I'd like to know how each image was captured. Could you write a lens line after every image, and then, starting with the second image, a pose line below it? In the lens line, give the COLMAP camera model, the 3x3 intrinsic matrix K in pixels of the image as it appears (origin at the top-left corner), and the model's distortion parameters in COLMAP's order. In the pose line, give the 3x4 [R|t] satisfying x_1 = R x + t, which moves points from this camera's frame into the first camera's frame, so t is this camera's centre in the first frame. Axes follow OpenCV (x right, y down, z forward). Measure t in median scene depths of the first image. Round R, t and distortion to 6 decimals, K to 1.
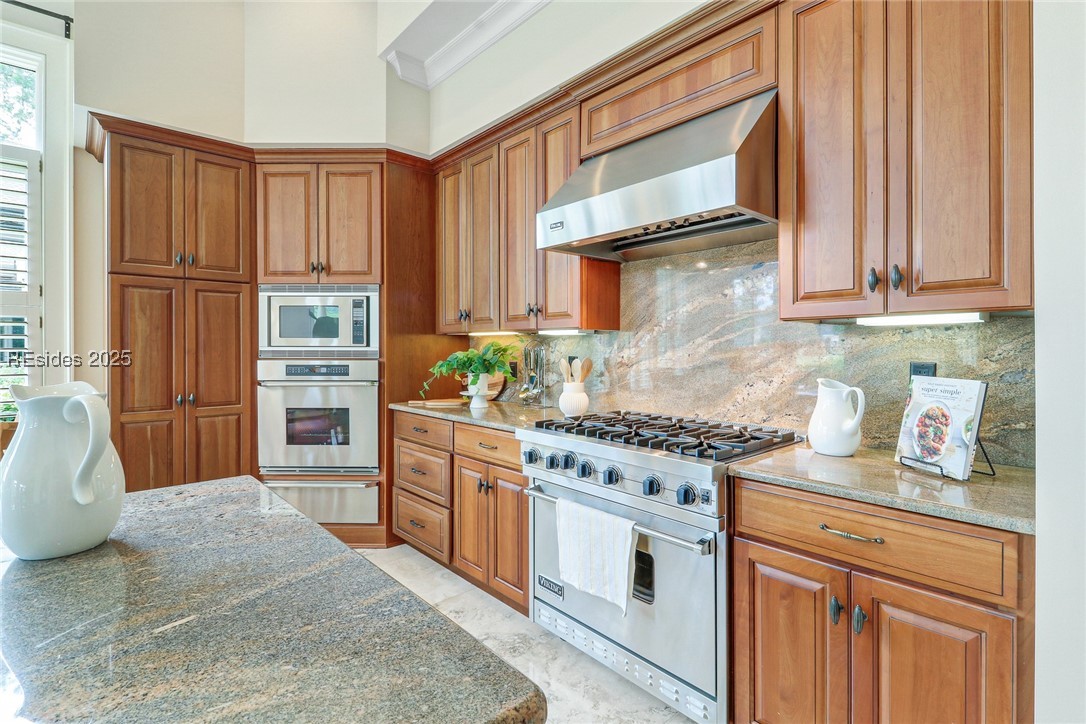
lens RADIAL K [[512.5, 0, 546.9], [0, 512.5, 351.4], [0, 0, 1]] dist [0.006524, -0.000531]
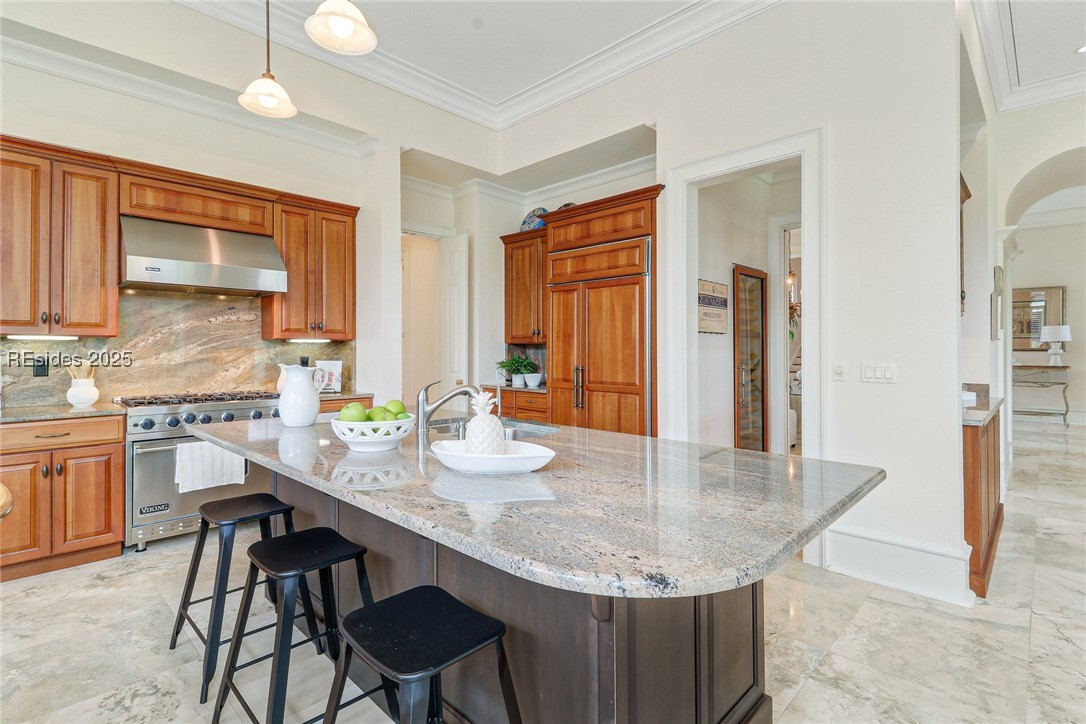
lens RADIAL K [[516.8, 0, 549.2], [0, 516.8, 341.6], [0, 0, 1]] dist [0.004693, -0.000786]
pose [[-0.077656, 0.015465, 0.996860, -1.102662], [0.004841, 0.999874, -0.015134, -0.004374], [-0.996968, 0.003651, -0.077721, -0.026545]]
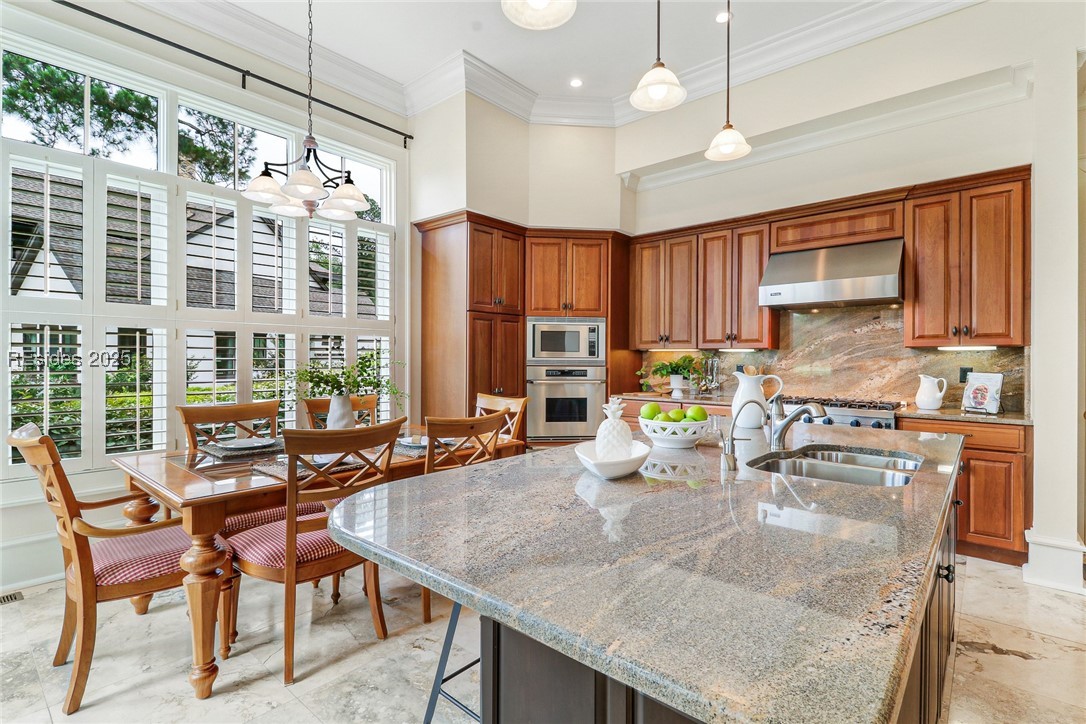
lens RADIAL K [[506.5, 0, 547.3], [0, 506.5, 361.8], [0, 0, 1]] dist [0.002724, -0.001059]
pose [[0.992086, 0.002913, 0.125530, -0.729478], [-0.003191, 0.999993, 0.002019, -0.000017], [-0.125523, -0.002404, 0.992088, -0.514898]]
